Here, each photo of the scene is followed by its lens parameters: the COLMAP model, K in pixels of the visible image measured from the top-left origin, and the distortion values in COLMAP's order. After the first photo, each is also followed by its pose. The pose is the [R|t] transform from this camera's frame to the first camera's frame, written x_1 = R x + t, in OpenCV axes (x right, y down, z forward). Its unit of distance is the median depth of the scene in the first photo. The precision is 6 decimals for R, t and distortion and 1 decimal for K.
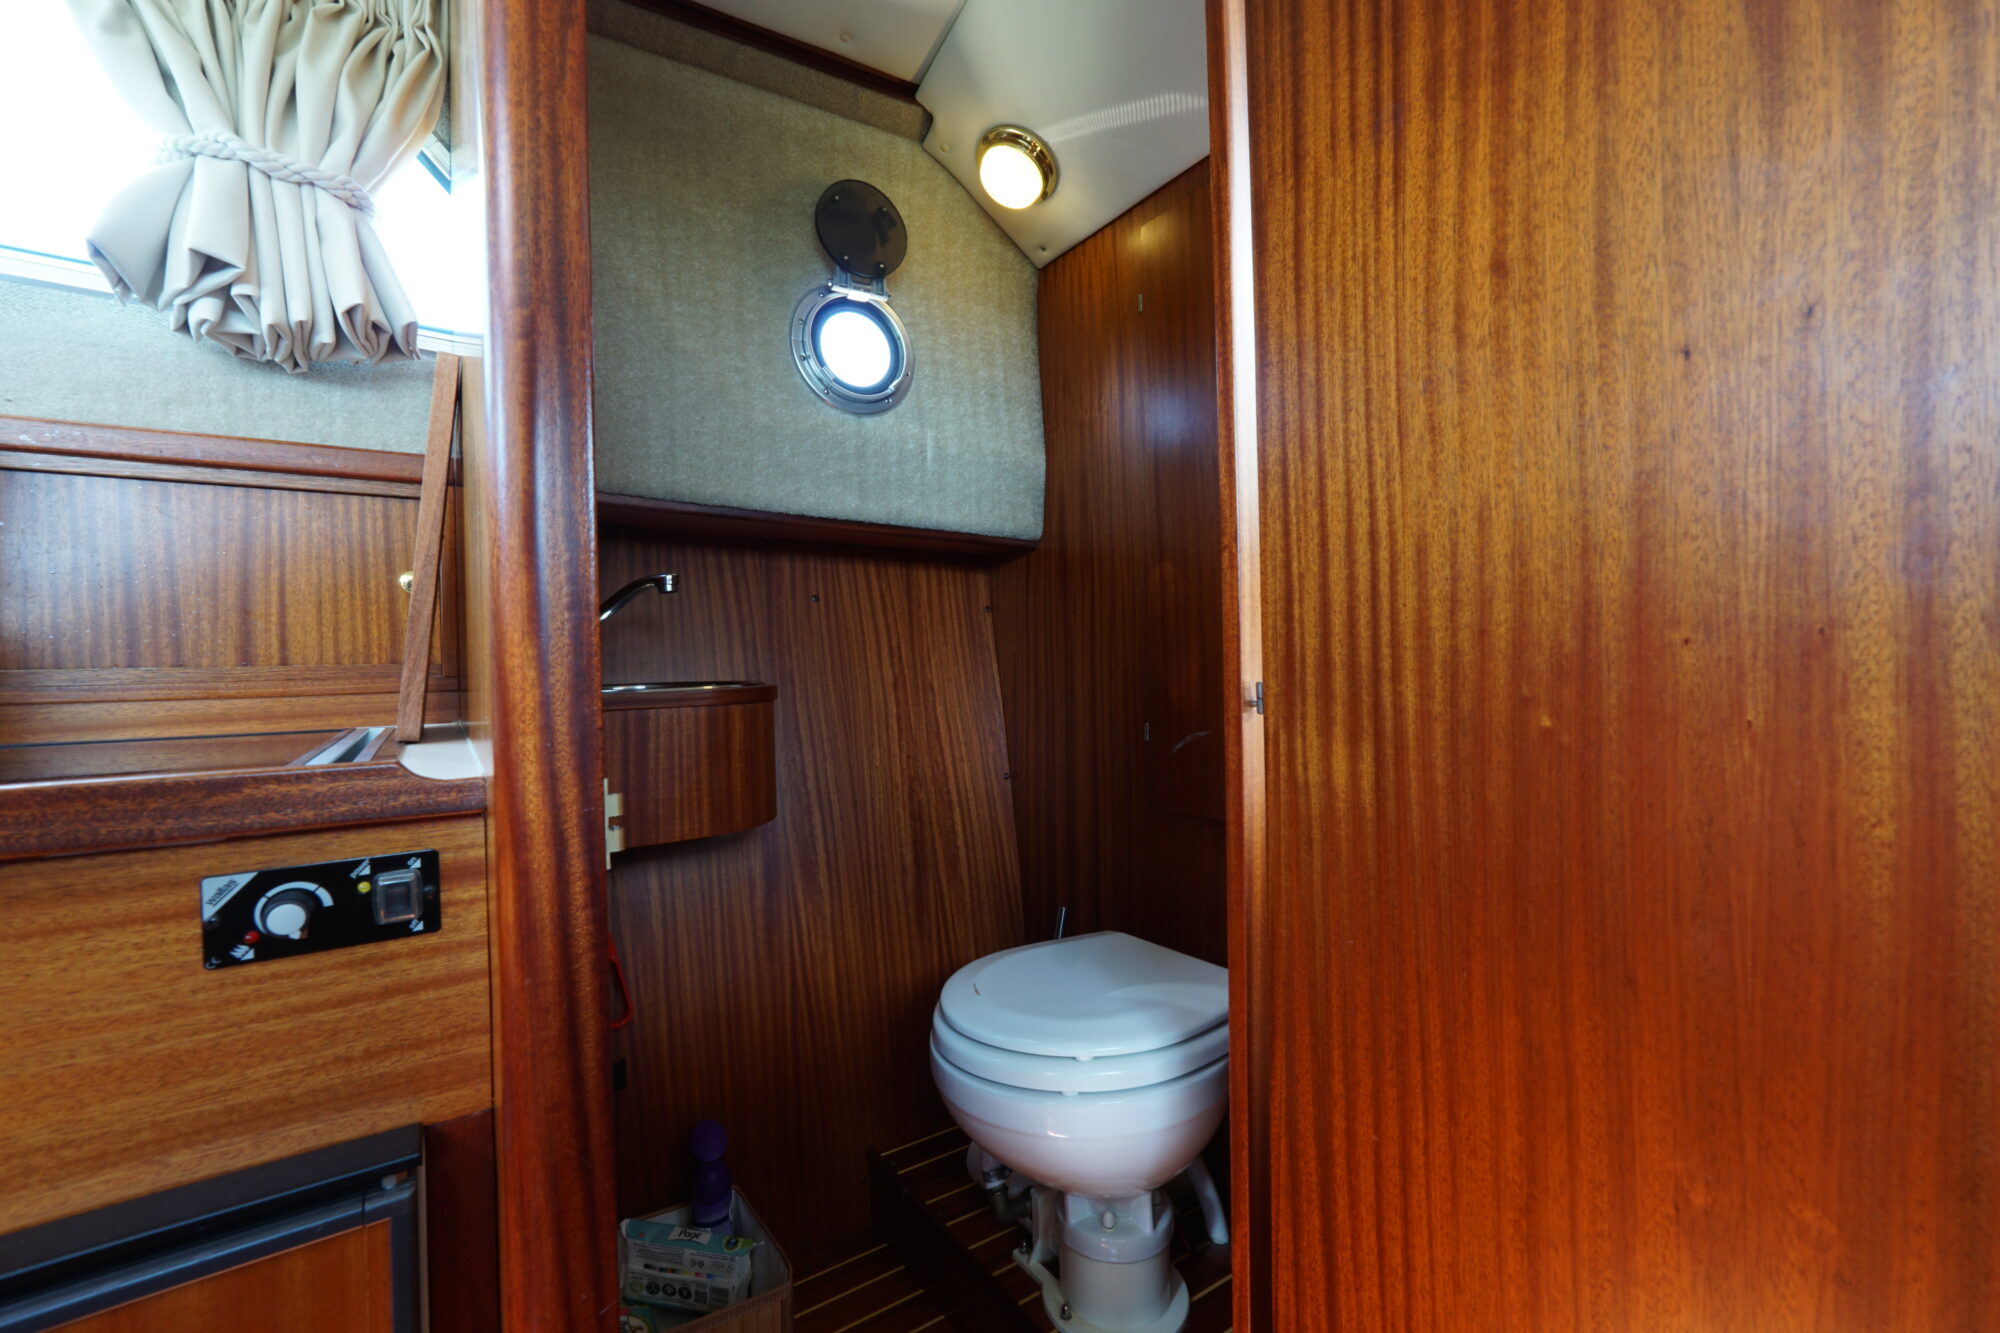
lens RADIAL K [[840.6, 0, 998.1], [0, 840.6, 663.9], [0, 0, 1]] dist [-0.018272, 0.007364]
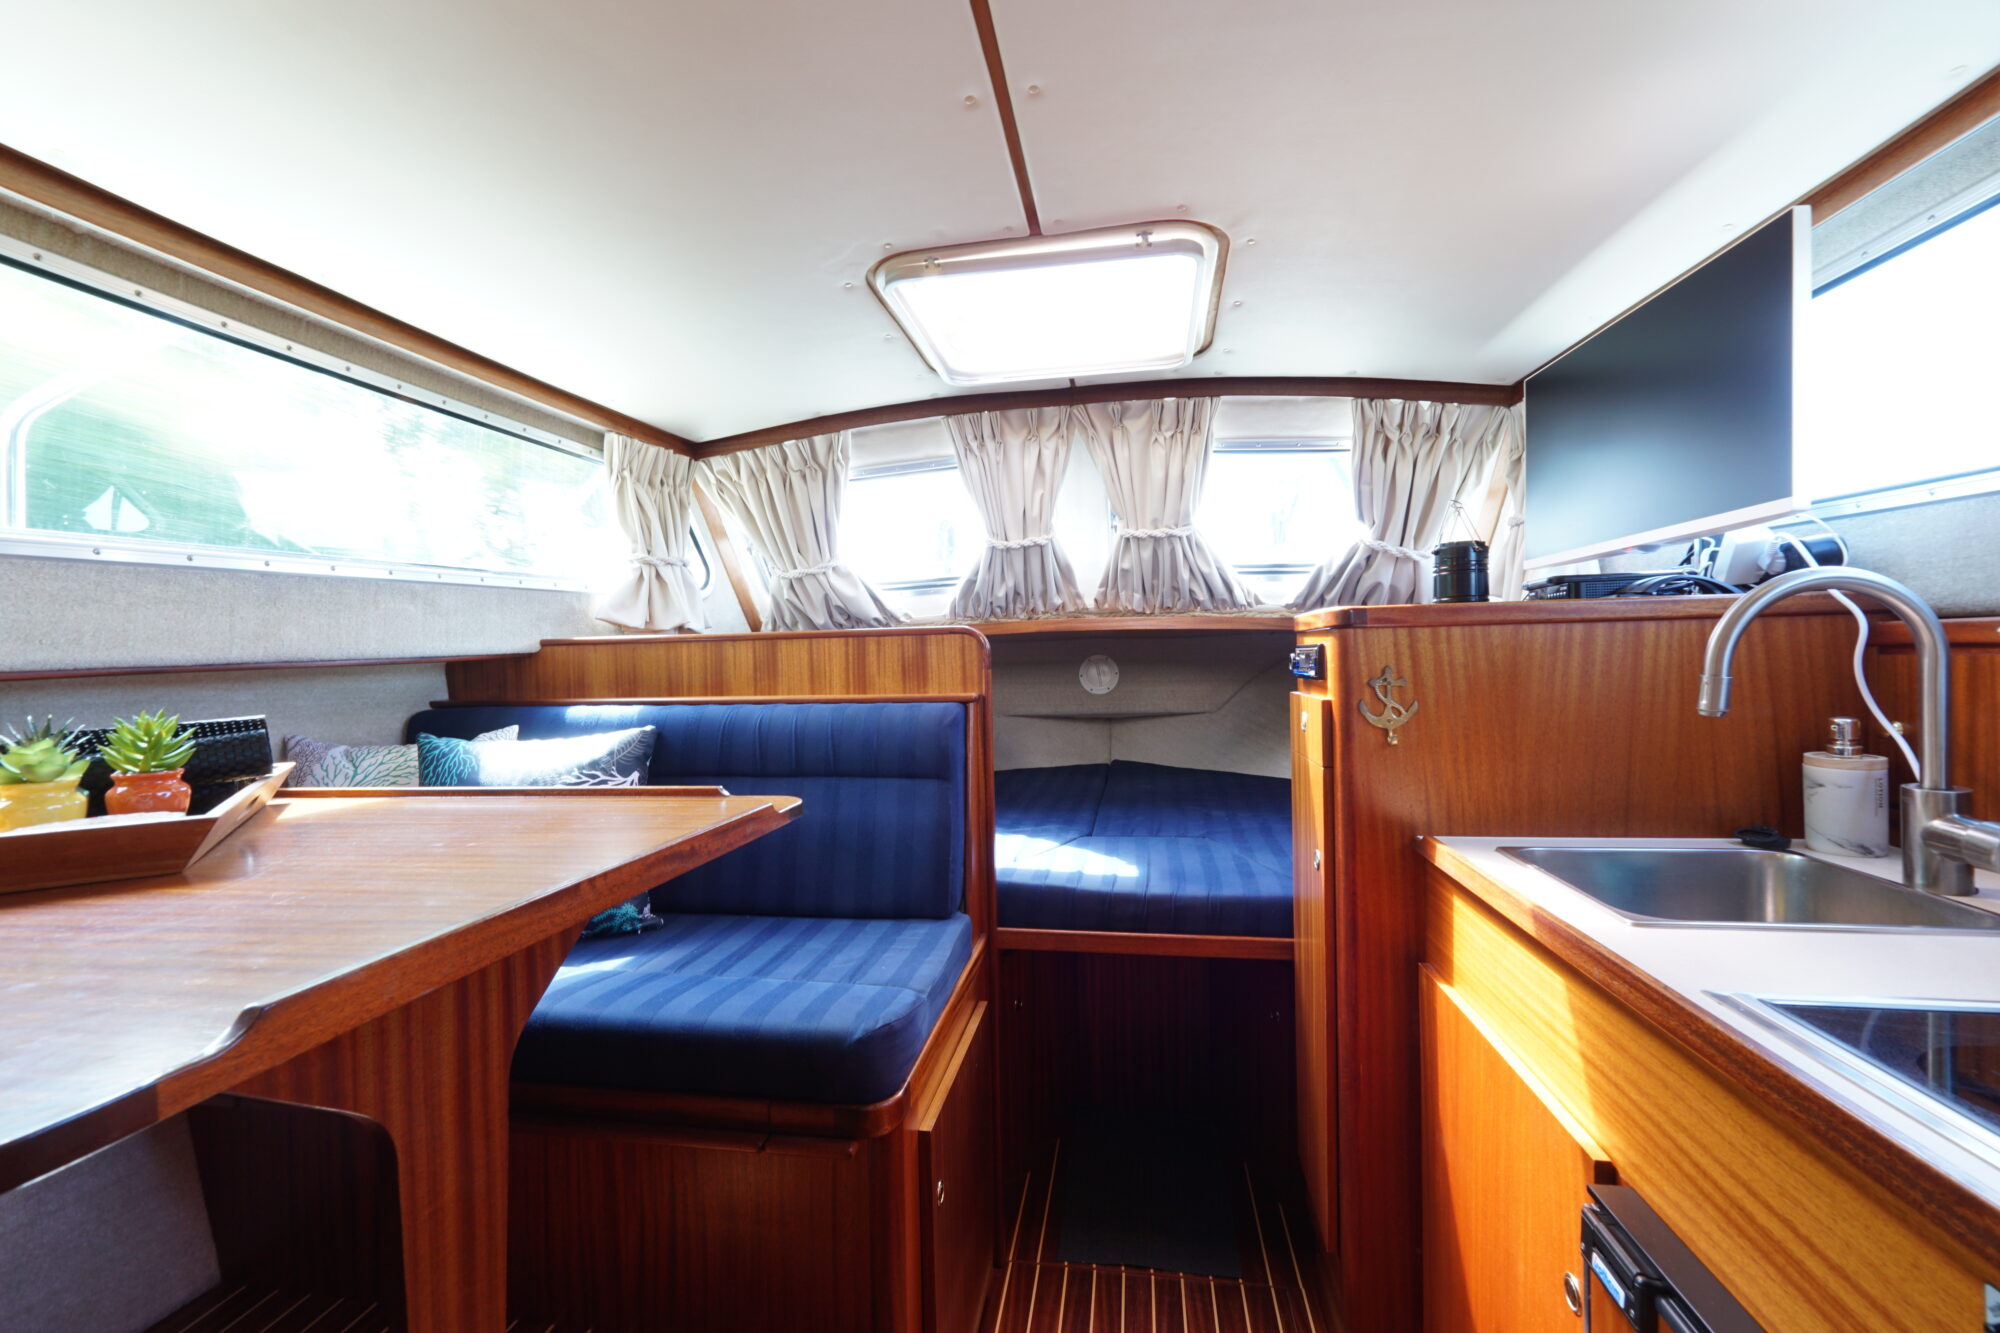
lens RADIAL K [[840.6, 0, 998.1], [0, 840.6, 663.9], [0, 0, 1]] dist [-0.018272, 0.007364]
pose [[-0.689421, 0.044719, -0.722979, 0.238436], [0.037815, 0.998953, 0.025729, -0.231062], [0.723373, -0.009601, -0.690391, 0.334424]]
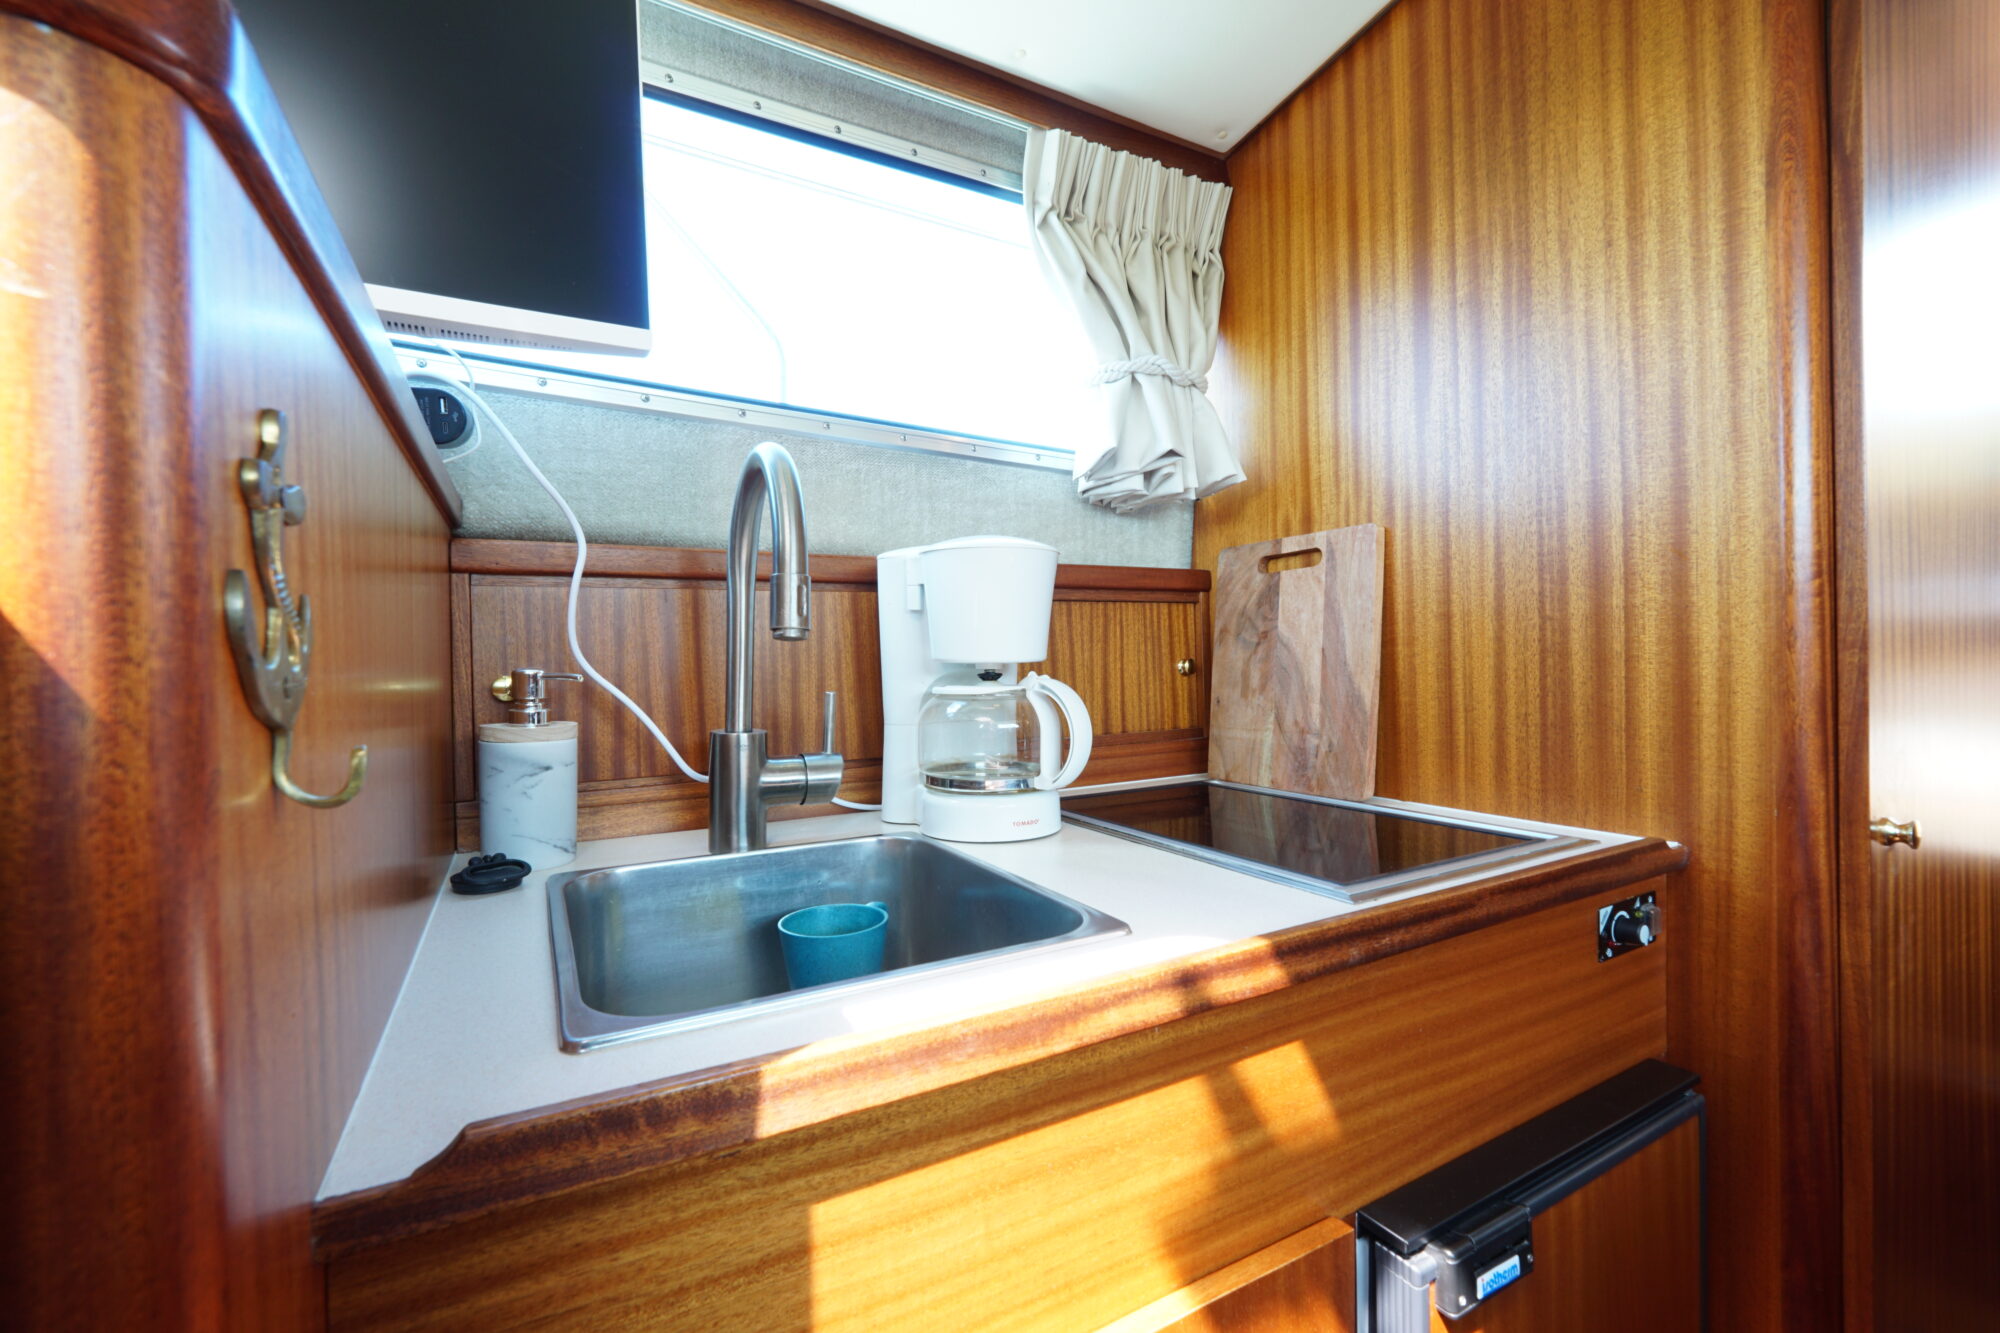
lens RADIAL K [[840.6, 0, 998.1], [0, 840.6, 663.9], [0, 0, 1]] dist [-0.018272, 0.007364]
pose [[0.995730, 0.005563, -0.092150, -0.812125], [-0.005268, 0.999980, 0.003444, -0.098191], [0.092167, -0.002944, 0.995739, -0.332876]]
